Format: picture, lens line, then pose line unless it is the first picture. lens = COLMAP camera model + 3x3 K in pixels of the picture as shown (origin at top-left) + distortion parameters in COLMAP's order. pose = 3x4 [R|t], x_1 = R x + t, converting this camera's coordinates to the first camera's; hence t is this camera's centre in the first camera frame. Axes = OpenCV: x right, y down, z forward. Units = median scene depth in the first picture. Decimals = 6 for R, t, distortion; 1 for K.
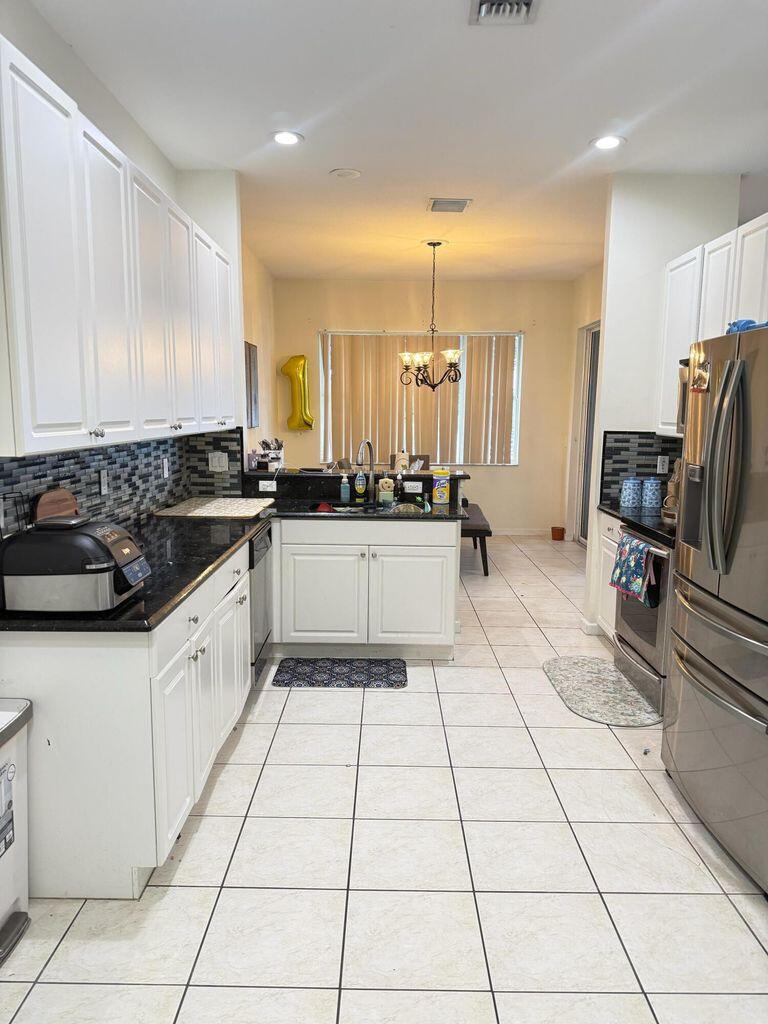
lens RADIAL K [[724.0, 0, 383.2], [0, 724.0, 515.0], [0, 0, 1]] dist [0.001268, 0.000114]
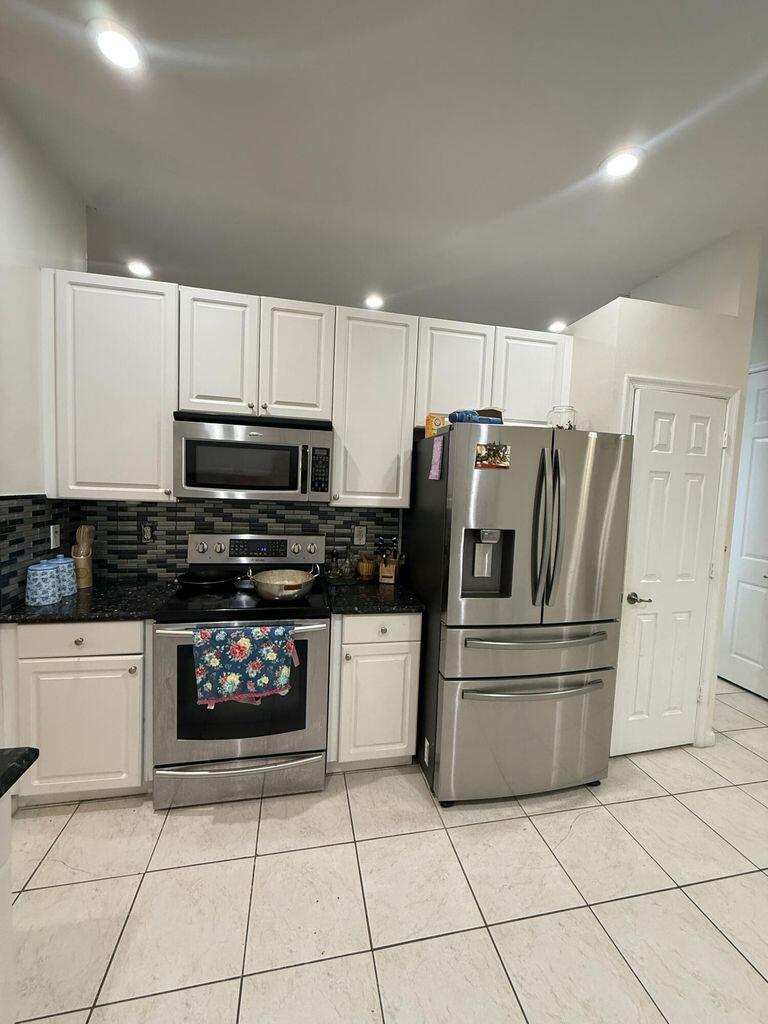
lens RADIAL K [[404.8, 0, 382.5], [0, 404.8, 511.0], [0, 0, 1]] dist [0.002117, 0.000204]
pose [[-0.213625, -0.084046, 0.973294, -0.099862], [0.096274, 0.989631, 0.106588, -0.108723], [-0.972160, 0.116473, -0.203318, 0.752055]]
